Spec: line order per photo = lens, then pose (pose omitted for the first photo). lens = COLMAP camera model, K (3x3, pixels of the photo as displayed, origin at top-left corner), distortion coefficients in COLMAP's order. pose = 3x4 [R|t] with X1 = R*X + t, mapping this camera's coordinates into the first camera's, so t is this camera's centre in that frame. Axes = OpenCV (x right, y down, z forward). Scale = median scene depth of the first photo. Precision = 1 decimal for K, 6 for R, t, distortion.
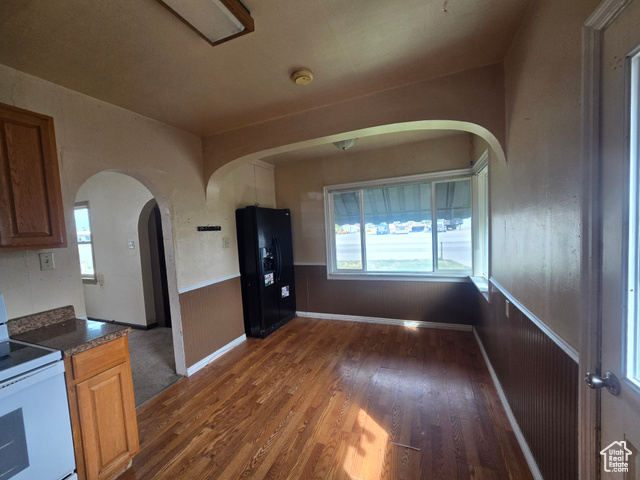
lens RADIAL K [[260.5, 0, 318.0], [0, 260.5, 242.7], [0, 0, 1]] dist [-0.000594, 0.000060]
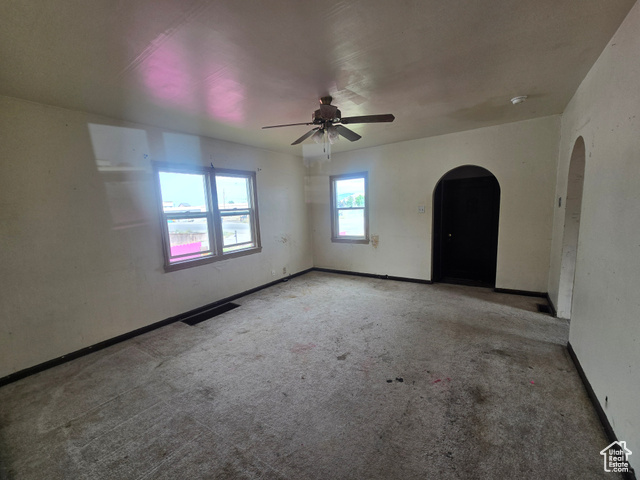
lens RADIAL K [[260.5, 0, 318.1], [0, 260.5, 242.2], [0, 0, 1]] dist [-0.000594, 0.000060]
pose [[0.976735, 0.028235, -0.212583, -1.728349], [-0.011929, 0.996913, 0.077601, 0.134125], [0.214117, -0.073259, 0.974057, -0.392615]]
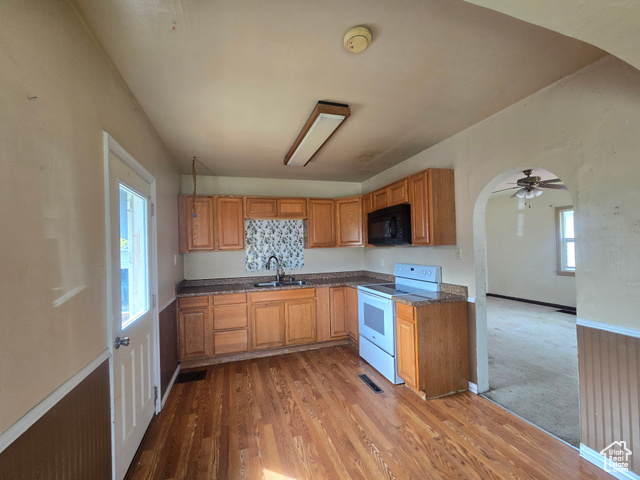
lens RADIAL K [[260.5, 0, 315.7], [0, 260.5, 243.8], [0, 0, 1]] dist [-0.000594, 0.000060]
pose [[-0.756414, 0.063717, -0.650983, 0.492408], [0.029502, 0.997555, 0.063359, -0.090492], [0.653428, 0.028720, -0.756444, 1.328805]]
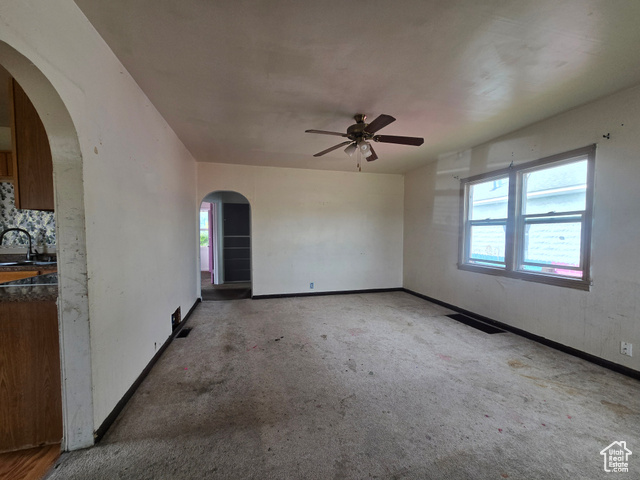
lens RADIAL K [[260.5, 0, 315.6], [0, 260.5, 242.1], [0, 0, 1]] dist [-0.000594, 0.000060]
pose [[-0.803389, 0.064645, -0.591935, -0.964947], [0.002344, 0.994425, 0.105419, 0.043985], [0.595450, 0.083305, -0.799062, 1.864809]]
